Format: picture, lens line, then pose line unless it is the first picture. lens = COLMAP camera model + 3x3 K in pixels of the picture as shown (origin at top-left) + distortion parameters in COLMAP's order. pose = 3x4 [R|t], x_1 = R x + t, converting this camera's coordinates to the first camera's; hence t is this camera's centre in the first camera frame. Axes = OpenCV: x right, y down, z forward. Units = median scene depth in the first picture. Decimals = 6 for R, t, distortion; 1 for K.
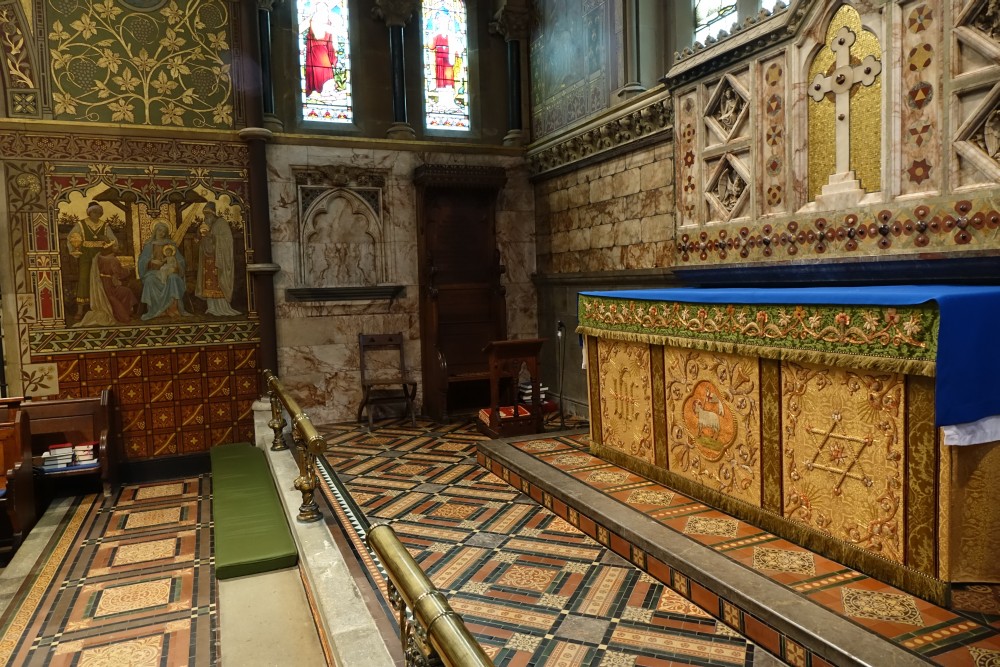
lens RADIAL K [[686.9, 0, 496.3], [0, 686.9, 331.9], [0, 0, 1]] dist [-0.000816, -0.003202]
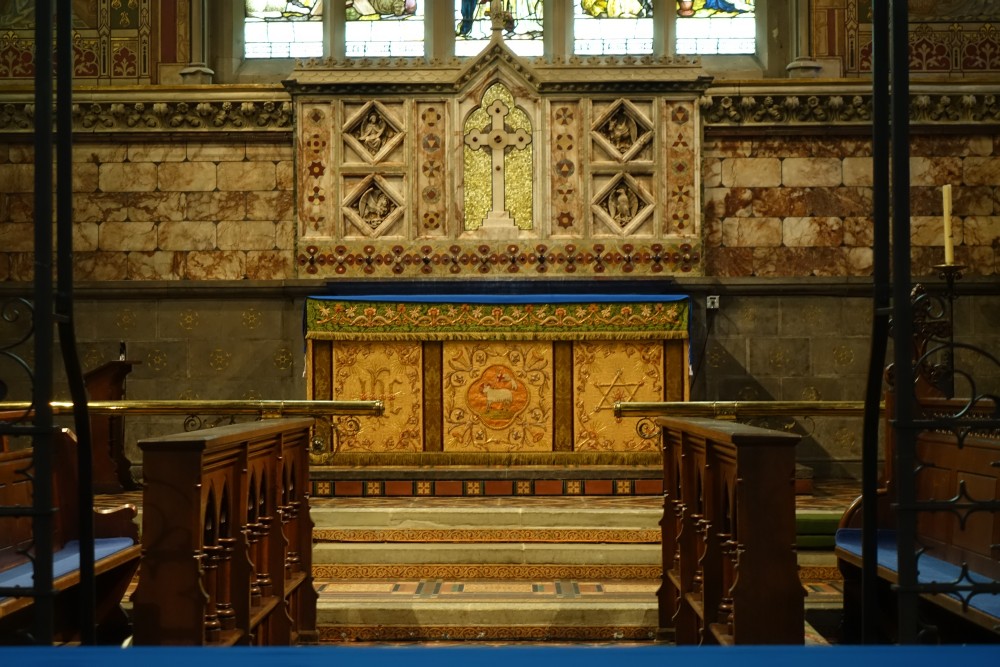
lens RADIAL K [[2127.0, 0, 500.6], [0, 2127.0, 334.0], [0, 0, 1]] dist [-0.047261, 0.000000]
pose [[0.377269, 0.050047, 0.924750, -3.050813], [0.060777, 0.995048, -0.078647, 0.296181], [-0.924107, 0.085875, 0.372359, -0.434532]]
